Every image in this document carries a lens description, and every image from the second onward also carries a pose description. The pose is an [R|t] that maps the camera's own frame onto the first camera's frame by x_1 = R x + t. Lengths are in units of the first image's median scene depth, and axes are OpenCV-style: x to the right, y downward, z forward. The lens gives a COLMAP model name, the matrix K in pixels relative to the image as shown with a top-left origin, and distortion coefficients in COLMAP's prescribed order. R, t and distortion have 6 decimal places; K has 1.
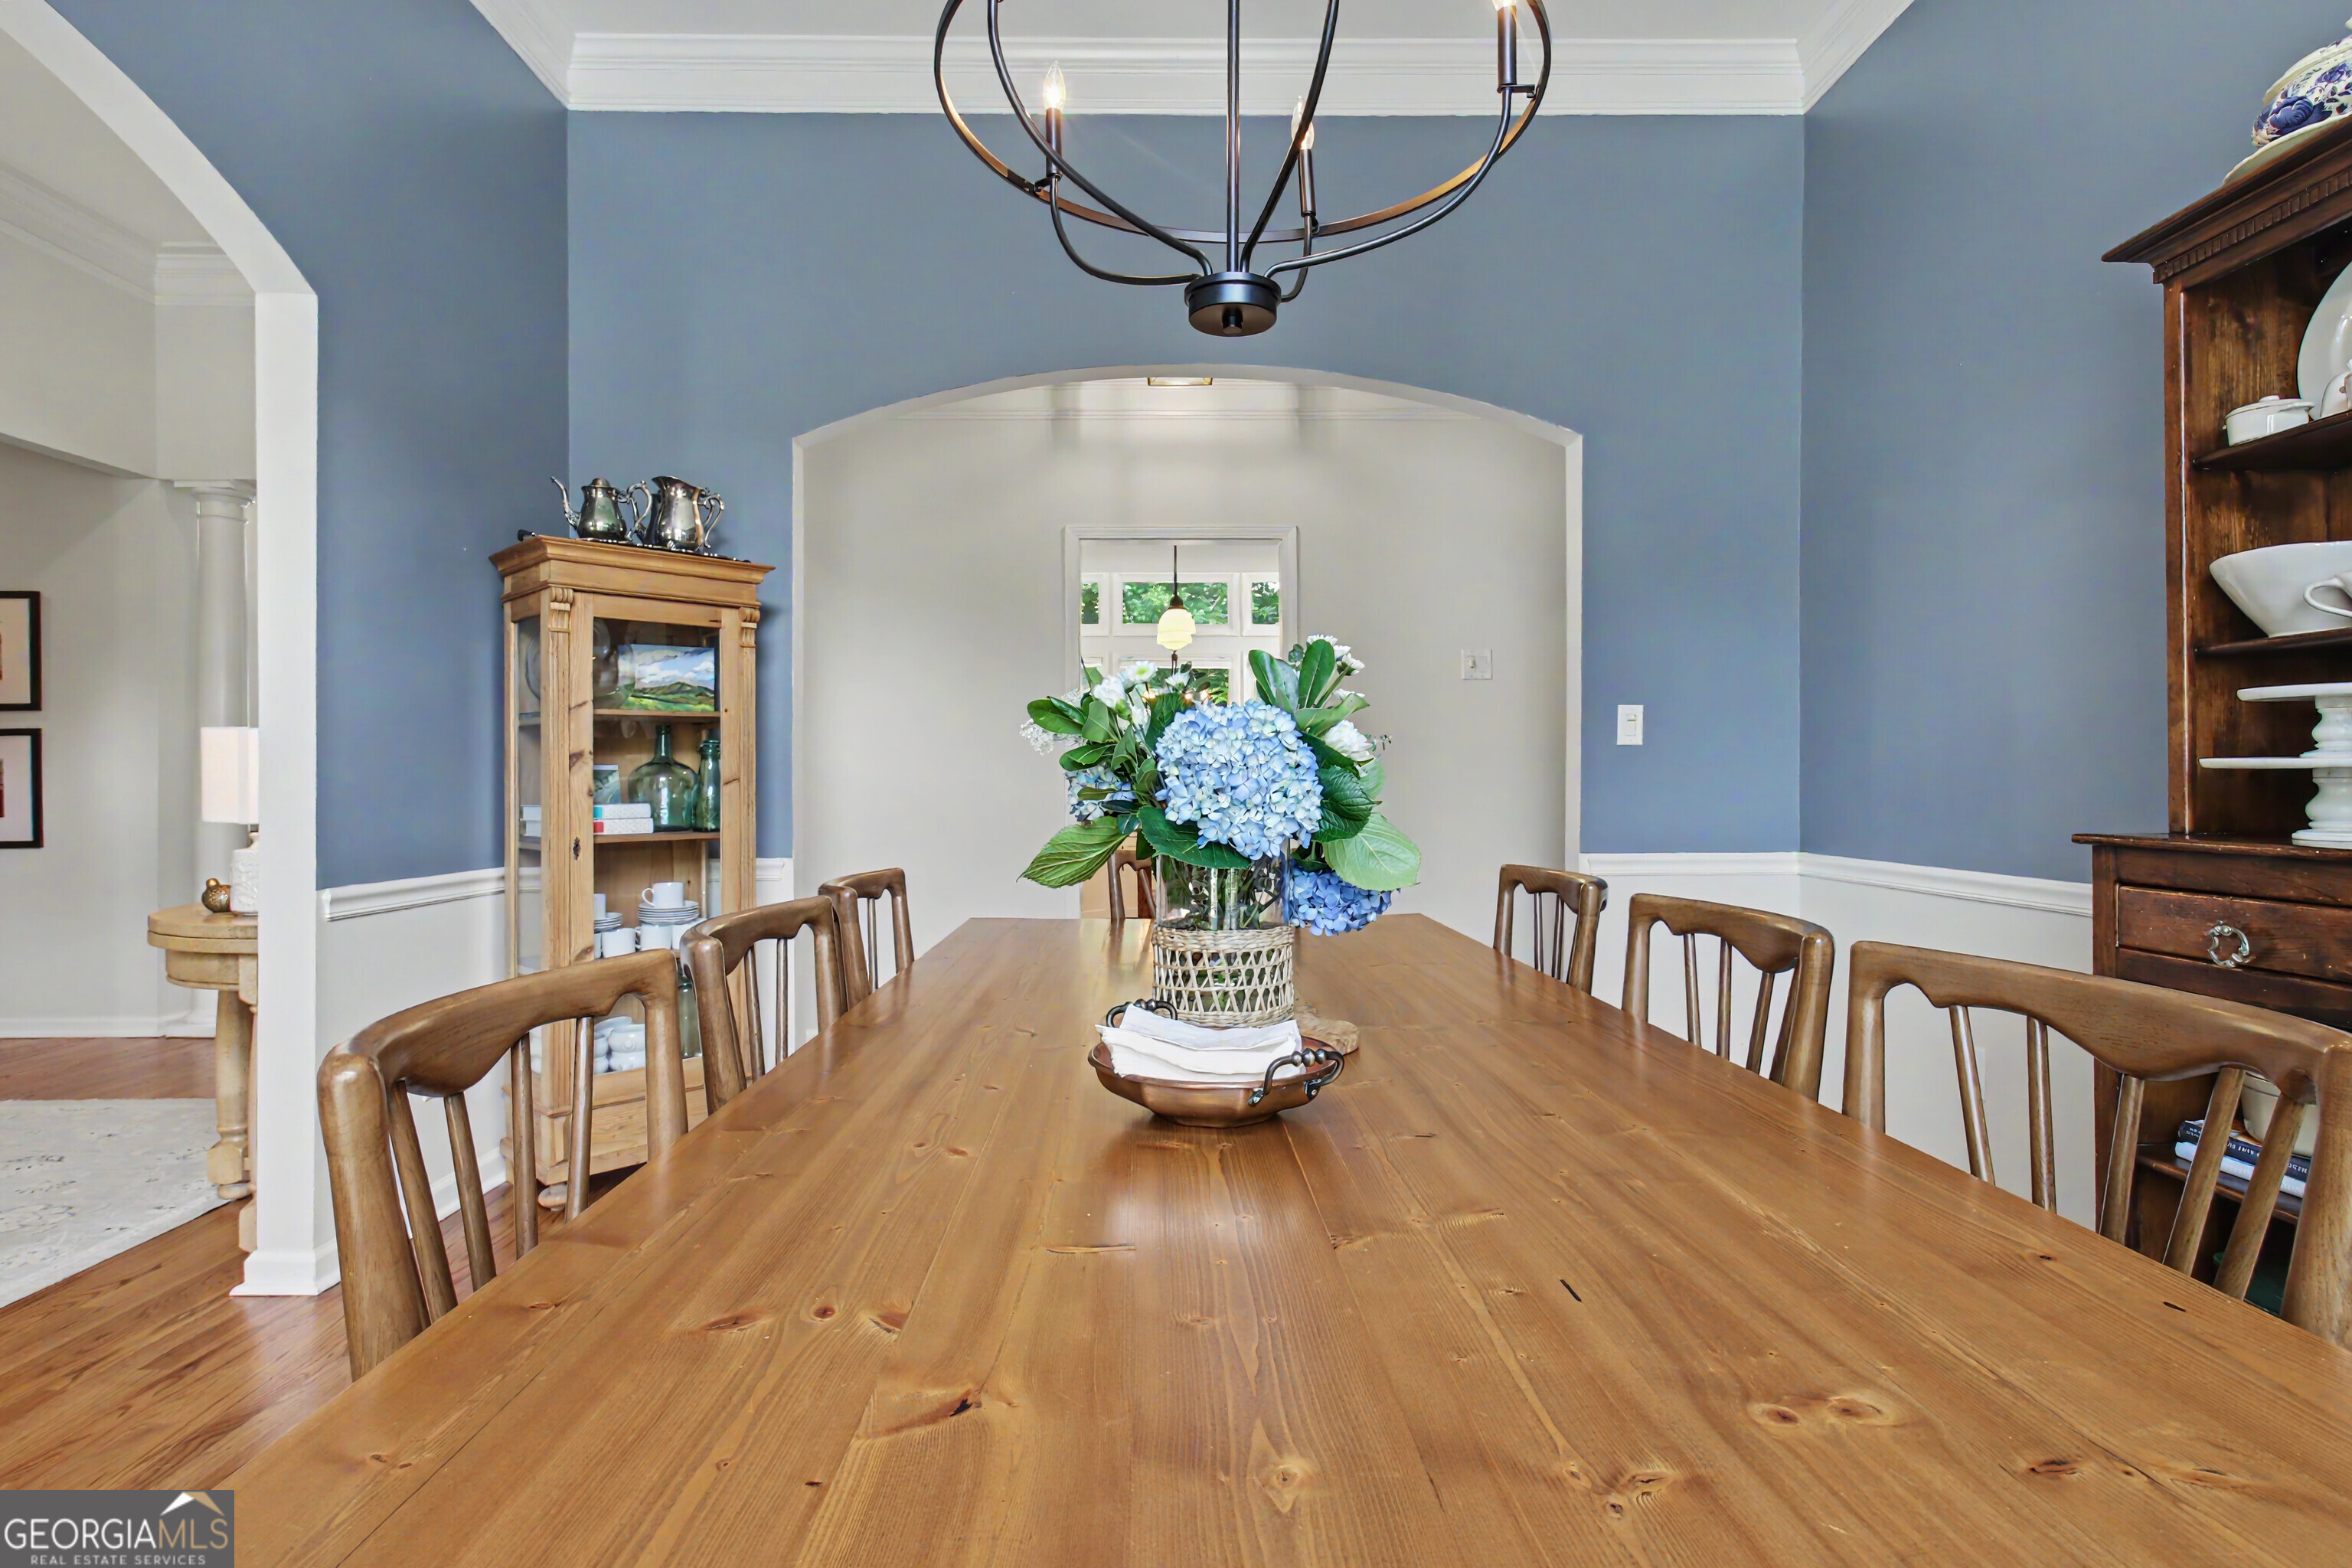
lens RADIAL K [[1212.8, 0, 1182.8], [0, 1212.8, 745.9], [0, 0, 1]] dist [0.002098, -0.000200]
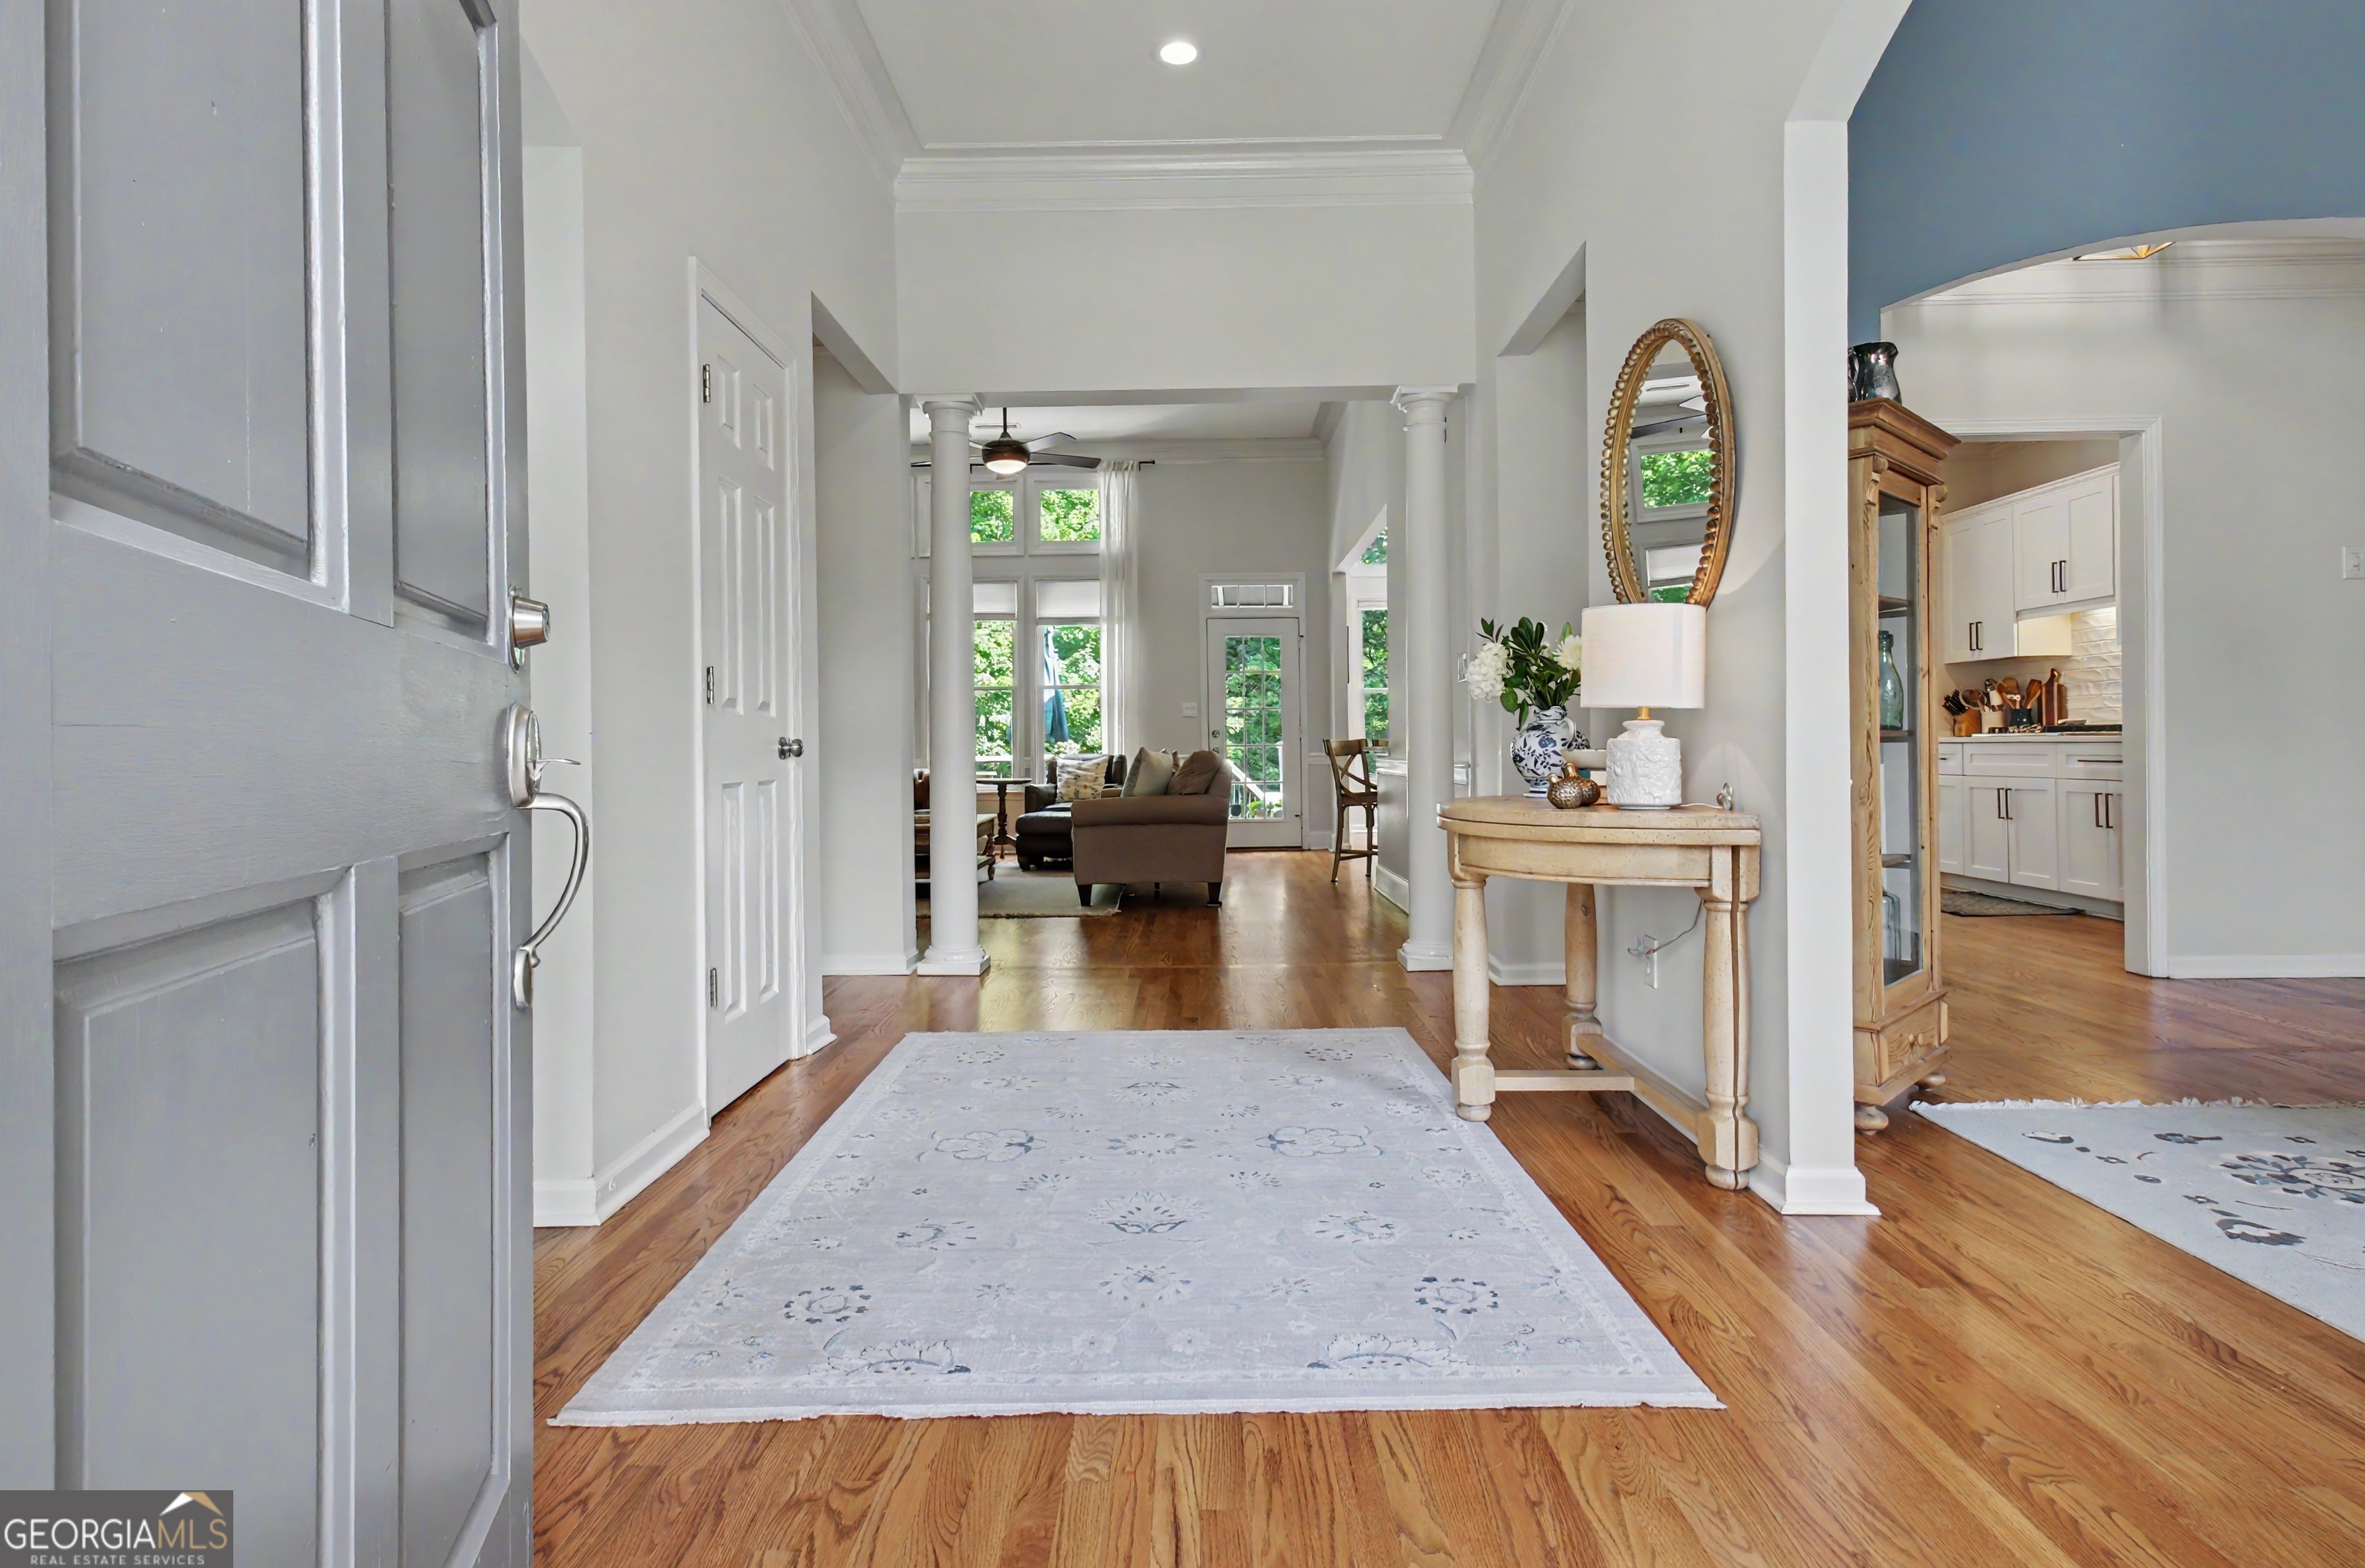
lens RADIAL K [[1219.4, 0, 1189.3], [0, 1219.4, 745.7], [0, 0, 1]] dist [0.002098, -0.000200]
pose [[0.999843, -0.012199, -0.012888, -1.337782], [0.012627, 0.999352, 0.033707, 0.065730], [0.012468, -0.033864, 0.999349, 0.086216]]
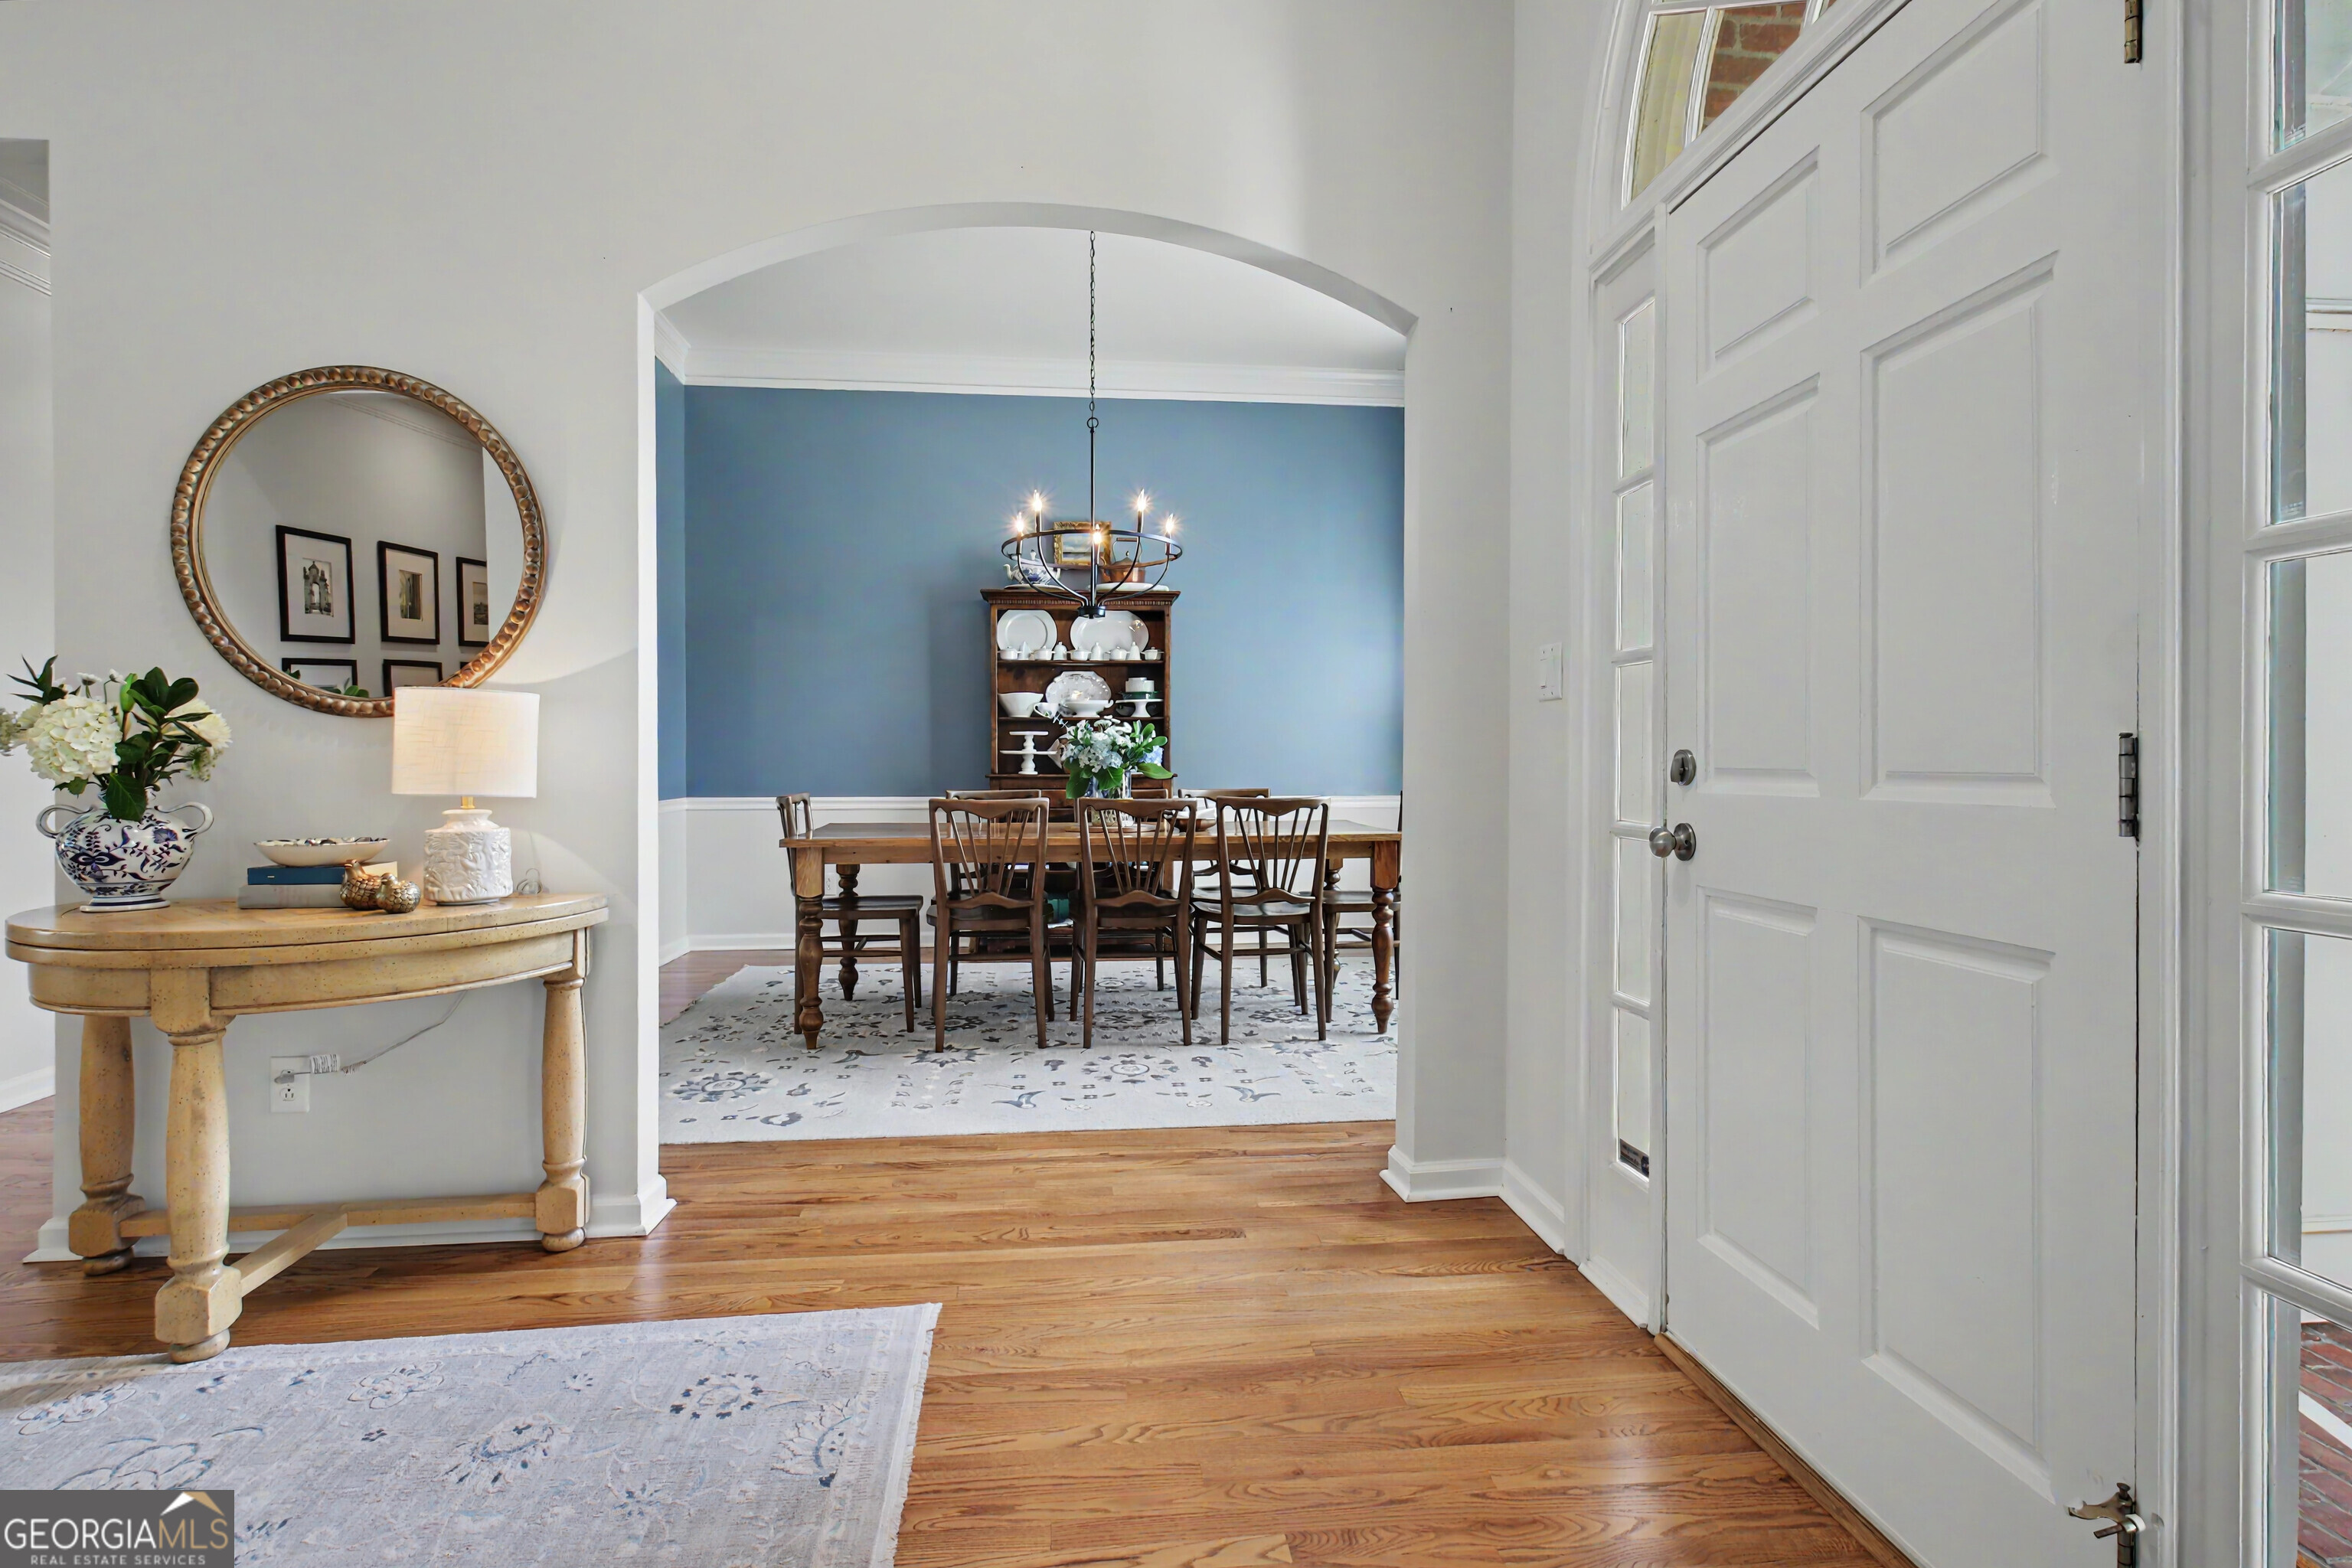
lens RADIAL K [[1140.2, 0, 1178.1], [0, 1140.2, 773.6], [0, 0, 1]] dist [0.002561, -0.000915]
pose [[-0.099928, -0.012642, 0.994914, -2.004013], [-0.031667, 0.999453, 0.009519, 0.024481], [-0.994491, -0.030555, -0.100274, 0.710923]]
